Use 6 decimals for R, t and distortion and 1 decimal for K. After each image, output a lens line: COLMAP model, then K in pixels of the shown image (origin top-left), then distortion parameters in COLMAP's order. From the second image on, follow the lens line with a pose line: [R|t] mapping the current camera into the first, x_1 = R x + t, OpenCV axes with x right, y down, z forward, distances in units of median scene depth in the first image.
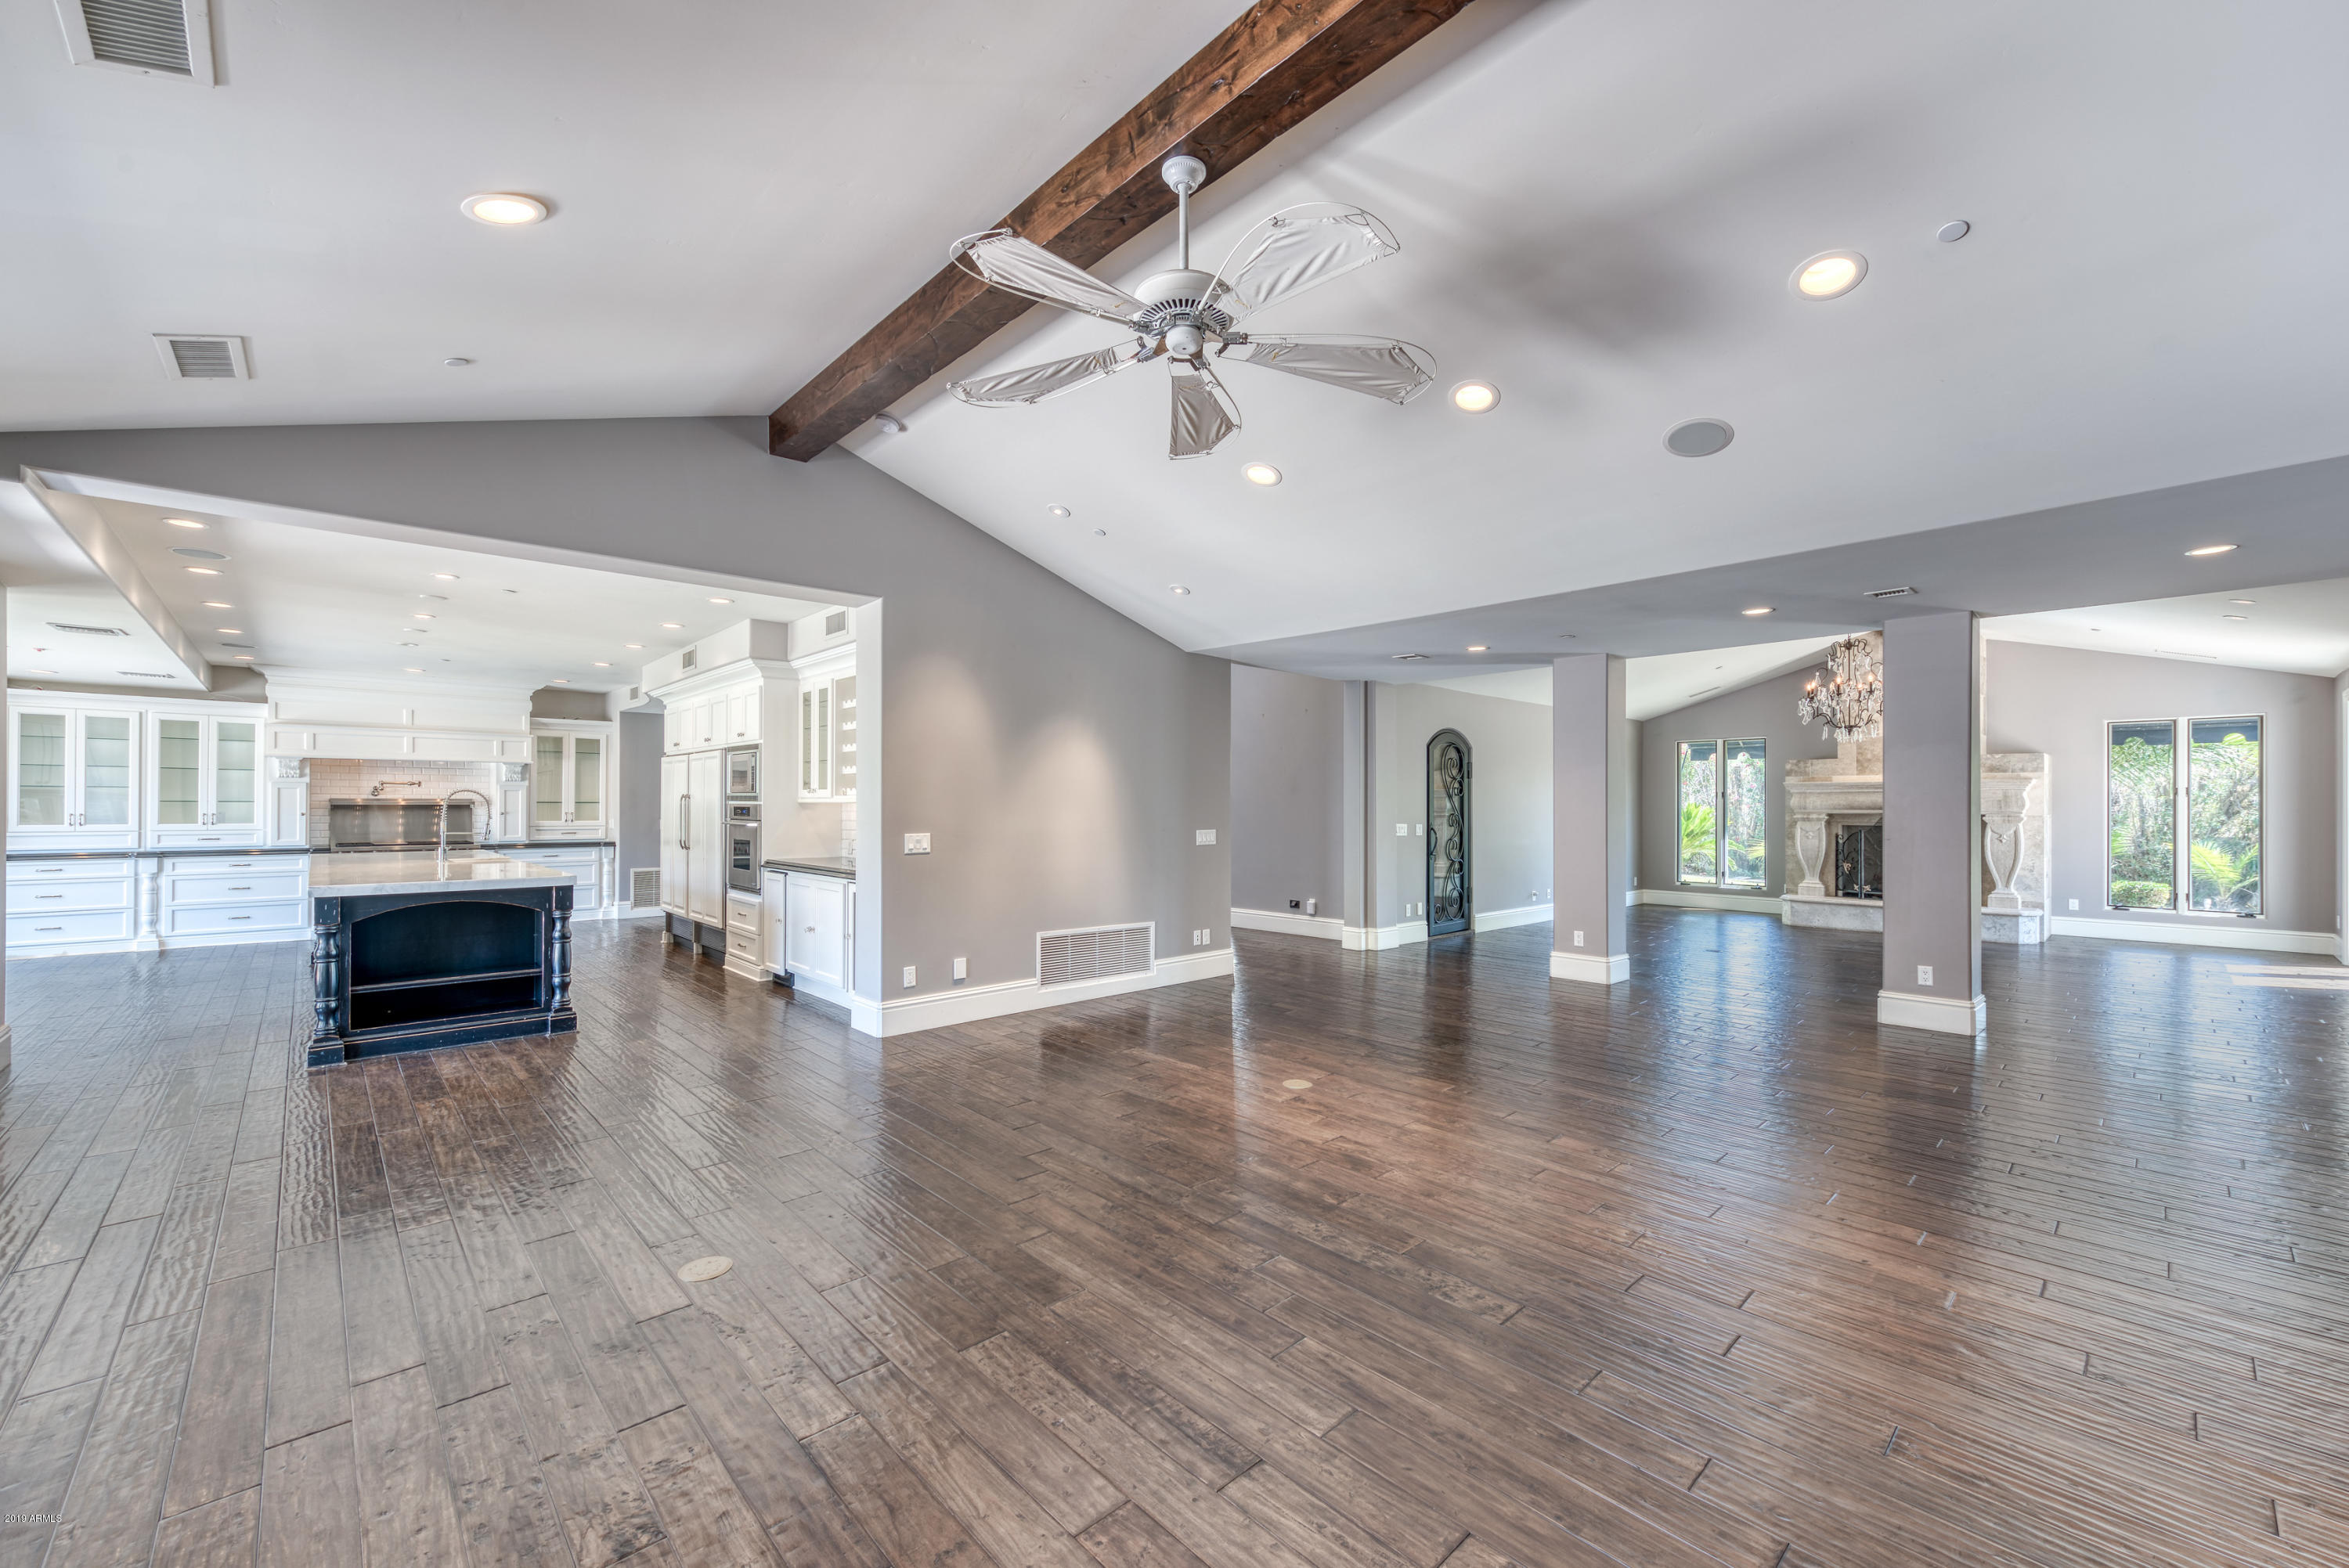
lens RADIAL K [[933.4, 0, 1182.0], [0, 933.4, 795.4], [0, 0, 1]] dist [0.007126, 0.000000]
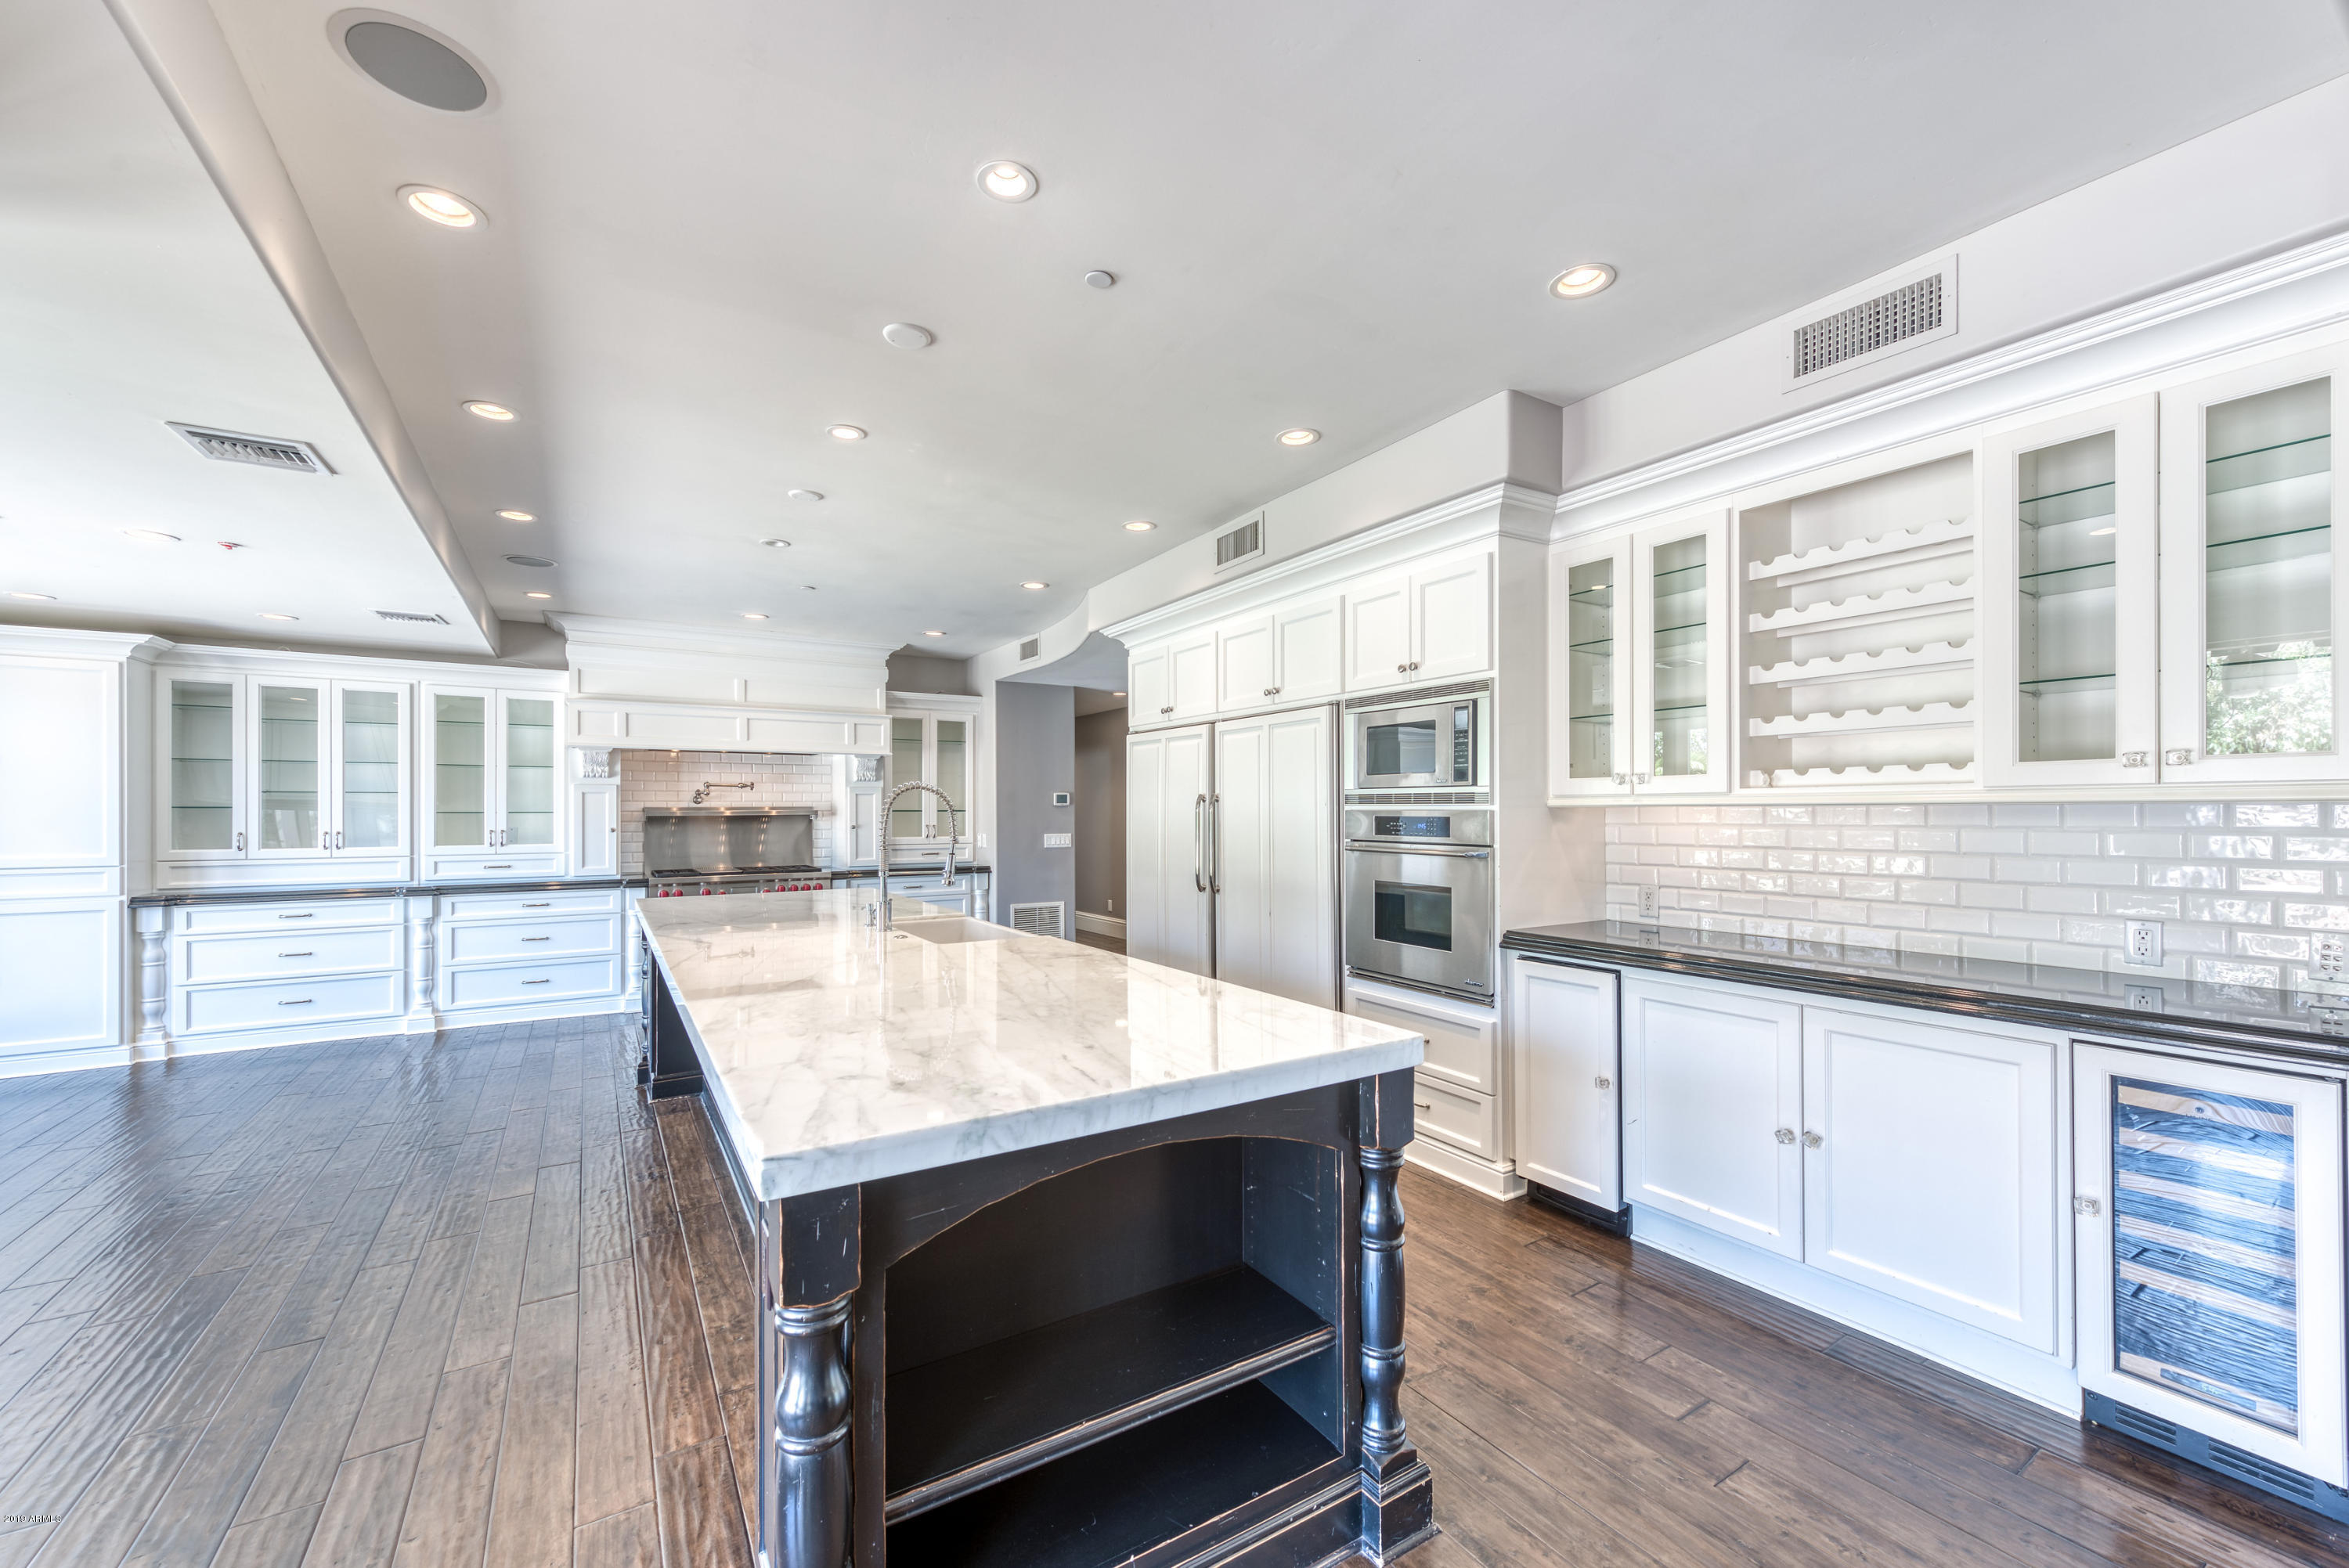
lens RADIAL K [[933.4, 0, 1182.0], [0, 933.4, 795.4], [0, 0, 1]] dist [0.007126, 0.000000]
pose [[0.983085, -0.010616, -0.182840, -0.432835], [0.009593, 0.999933, -0.006476, 0.002979], [0.182897, 0.004612, 0.983121, 0.434214]]
